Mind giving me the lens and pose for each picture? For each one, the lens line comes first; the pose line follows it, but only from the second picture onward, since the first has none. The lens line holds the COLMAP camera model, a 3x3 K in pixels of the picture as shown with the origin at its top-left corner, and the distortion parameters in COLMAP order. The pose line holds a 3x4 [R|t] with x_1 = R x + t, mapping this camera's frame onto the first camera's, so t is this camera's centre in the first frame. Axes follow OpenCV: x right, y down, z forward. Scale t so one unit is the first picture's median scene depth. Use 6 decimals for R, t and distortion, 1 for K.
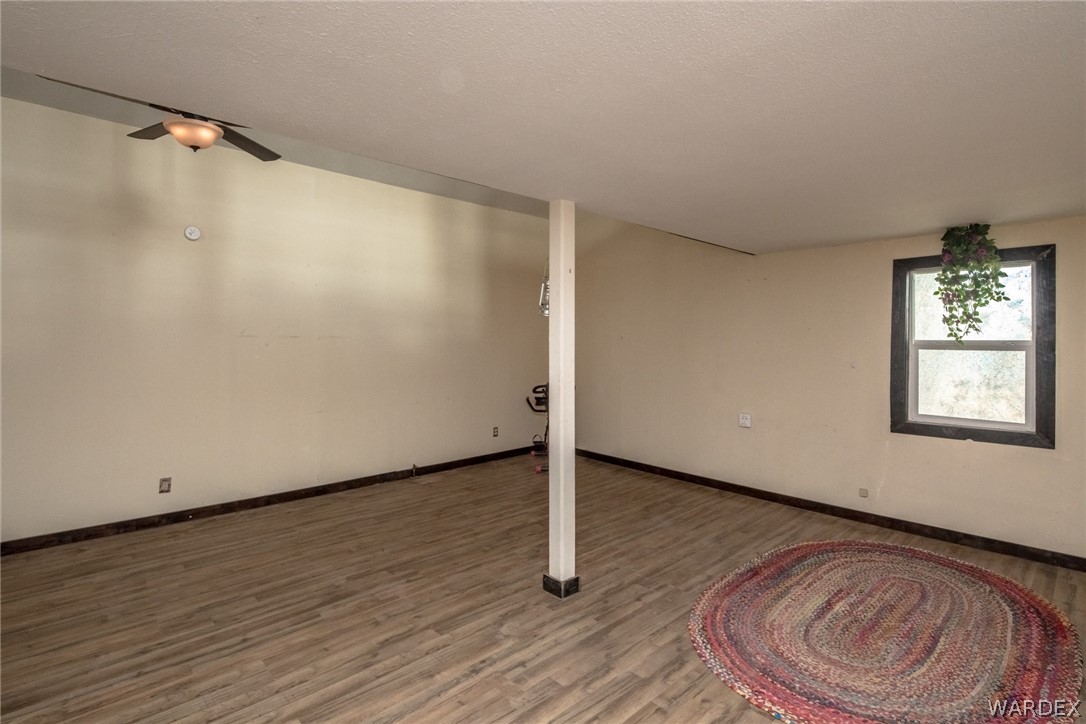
lens RADIAL K [[522.2, 0, 540.5], [0, 522.2, 335.7], [0, 0, 1]] dist [0.006061, -0.005266]
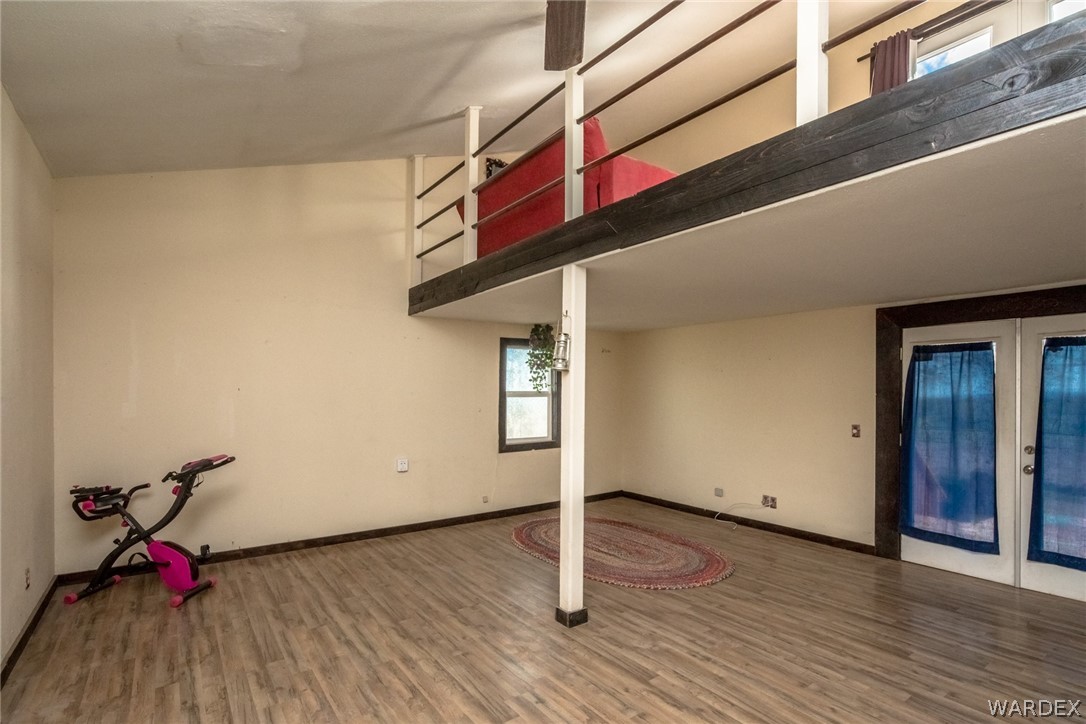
lens RADIAL K [[522.2, 0, 541.0], [0, 522.2, 391.0], [0, 0, 1]] dist [0.006061, -0.005266]
pose [[0.132940, -0.004953, 0.991112, -0.911945], [-0.006602, 0.999961, 0.005883, -0.001881], [-0.991102, -0.007326, 0.132902, 0.796487]]
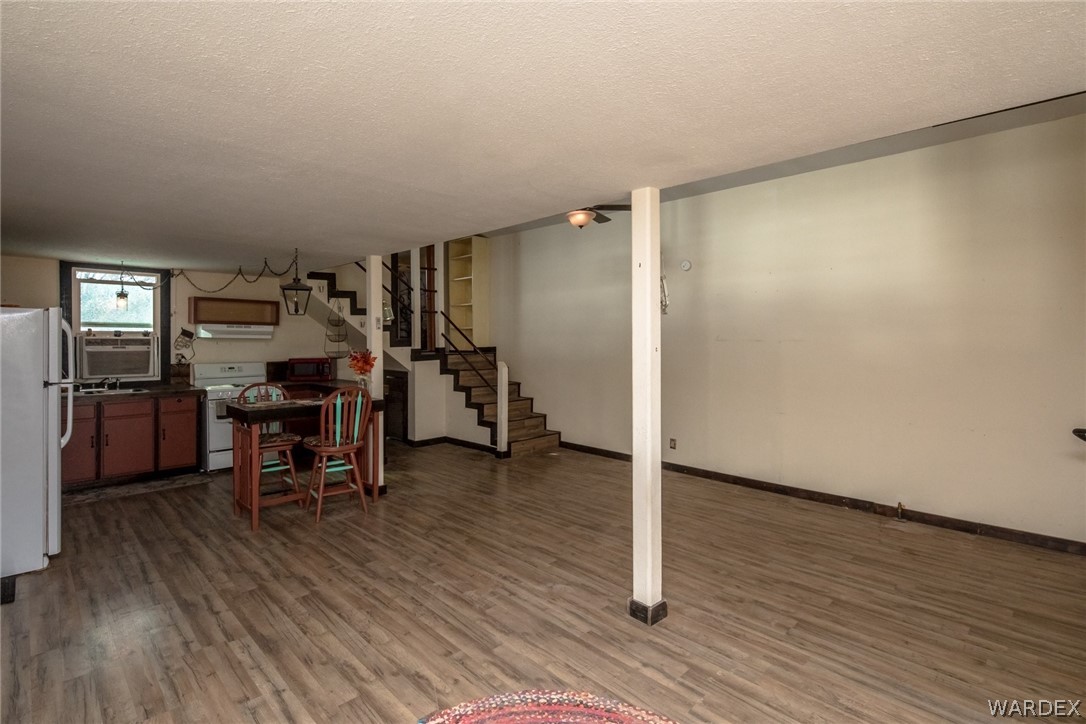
lens RADIAL K [[522.2, 0, 539.5], [0, 522.2, 343.7], [0, 0, 1]] dist [0.006061, -0.005266]
pose [[0.023892, -0.000477, -0.999714, 0.820551], [0.000951, 0.999999, -0.000455, 0.011893], [0.999714, -0.000940, 0.023893, 0.684177]]
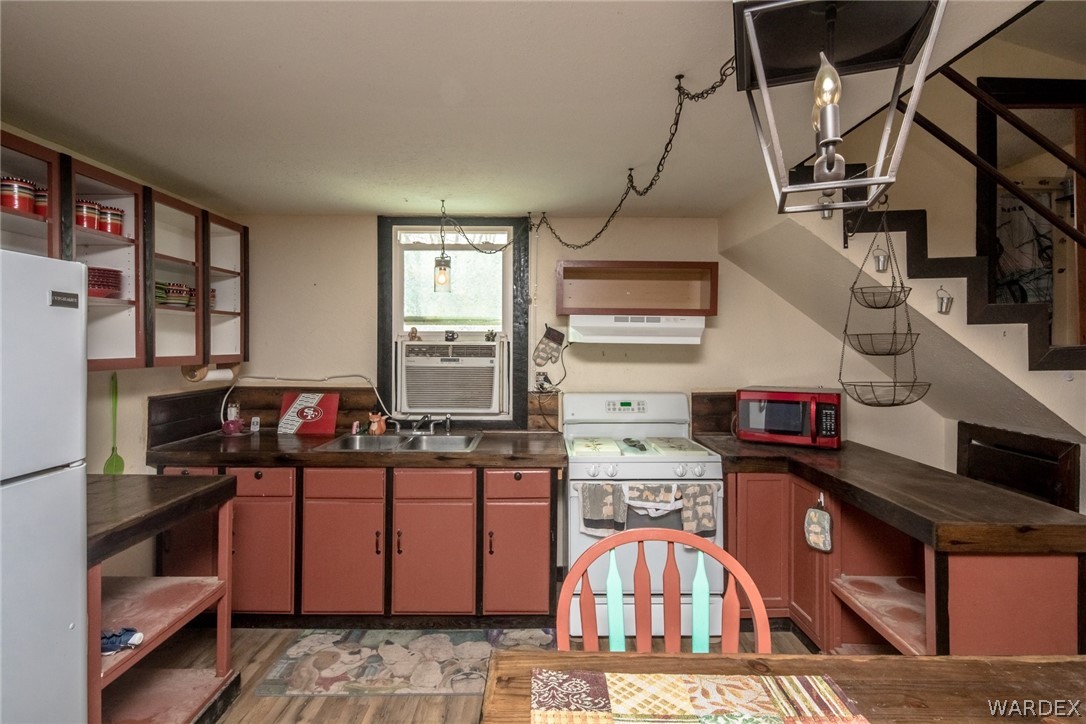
lens RADIAL K [[522.2, 0, 540.9], [0, 522.2, 344.0], [0, 0, 1]] dist [0.006061, -0.005266]
pose [[-0.687903, -0.010495, -0.725727, -0.248824], [-0.007486, 0.999945, -0.007364, -0.000847], [0.725764, 0.000367, -0.687943, 0.178695]]
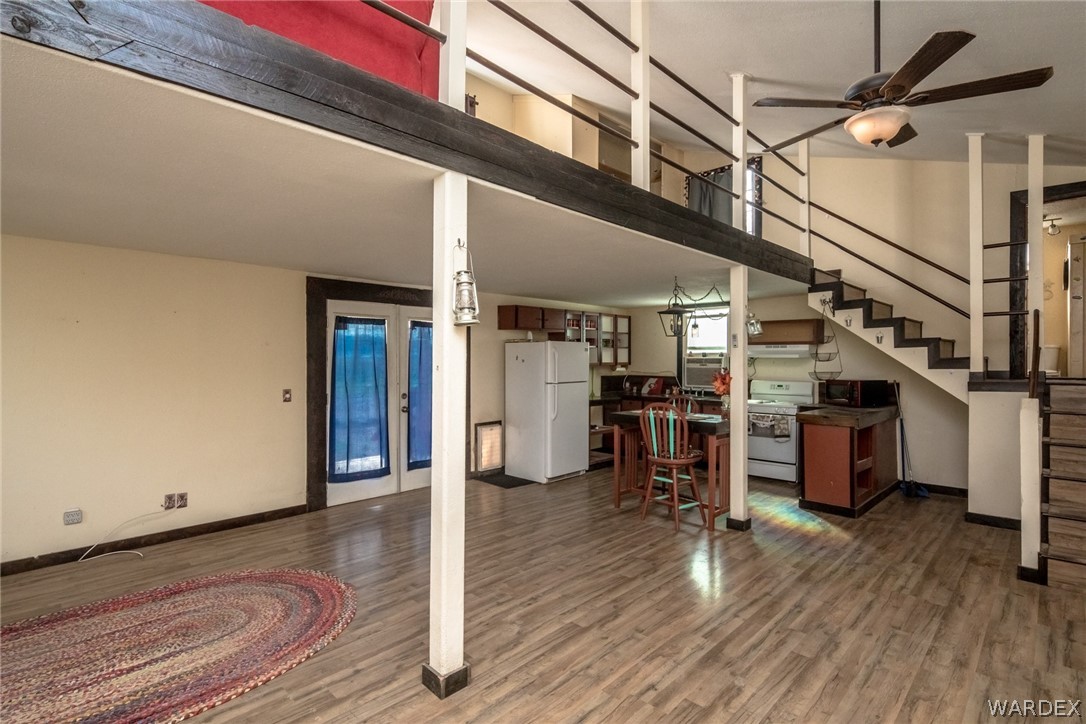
lens RADIAL K [[522.2, 0, 541.3], [0, 522.2, 363.1], [0, 0, 1]] dist [0.006061, -0.005266]
pose [[-0.999227, -0.008281, -0.038436, -0.056090], [-0.008440, 0.999957, 0.003957, 0.010573], [0.038402, 0.004278, -0.999253, 1.531240]]
